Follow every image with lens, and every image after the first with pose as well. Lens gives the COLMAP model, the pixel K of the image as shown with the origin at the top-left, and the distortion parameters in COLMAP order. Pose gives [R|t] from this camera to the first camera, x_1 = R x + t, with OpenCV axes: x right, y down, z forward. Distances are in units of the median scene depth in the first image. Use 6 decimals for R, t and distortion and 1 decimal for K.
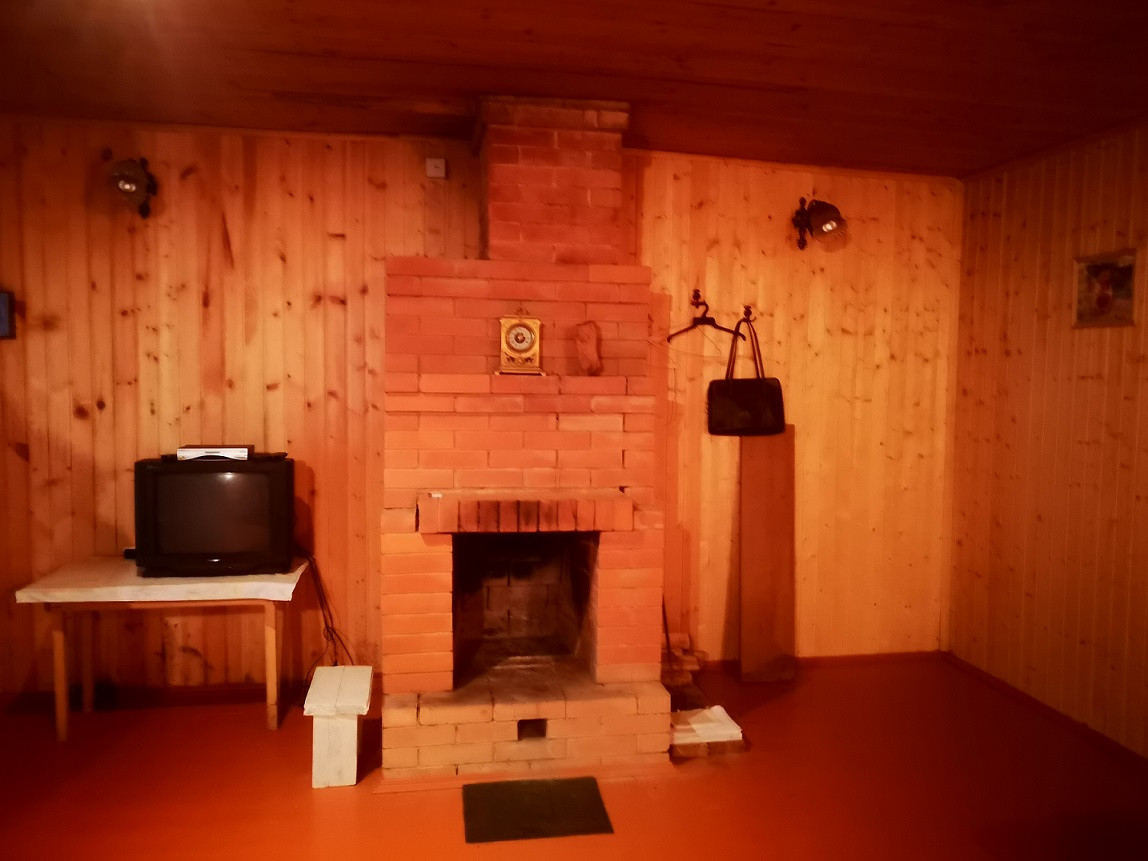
lens RADIAL K [[888.3, 0, 574.0], [0, 888.3, 430.5], [0, 0, 1]] dist [0.007045, -0.007618]
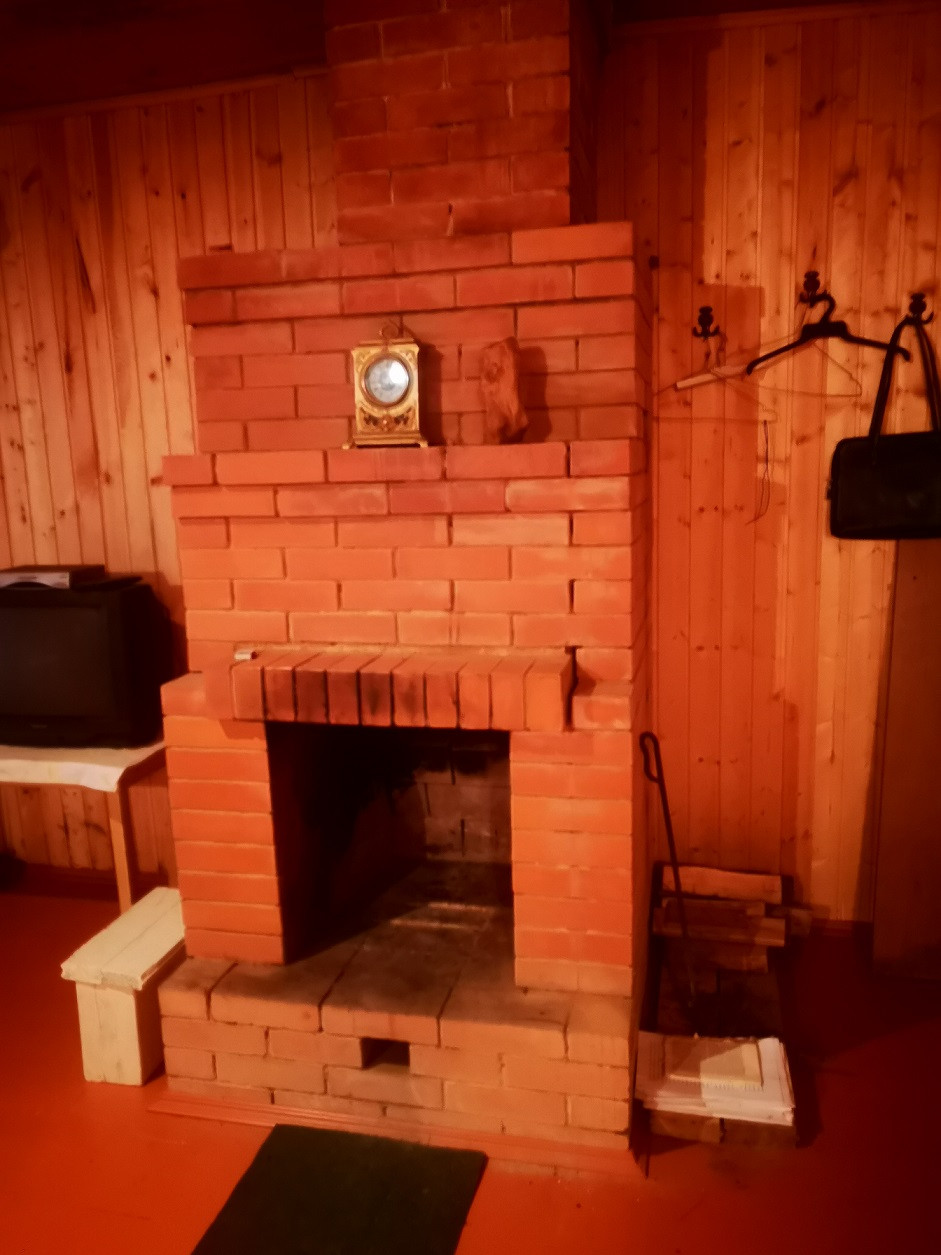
lens RADIAL K [[971.1, 0, 474.1], [0, 971.1, 633.4], [0, 0, 1]] dist [0.007045, -0.007618]
pose [[0.918602, 0.028088, -0.394185, 0.235763], [0.021249, 0.992517, 0.120240, -0.017745], [0.394613, -0.118829, 0.911132, 0.431891]]
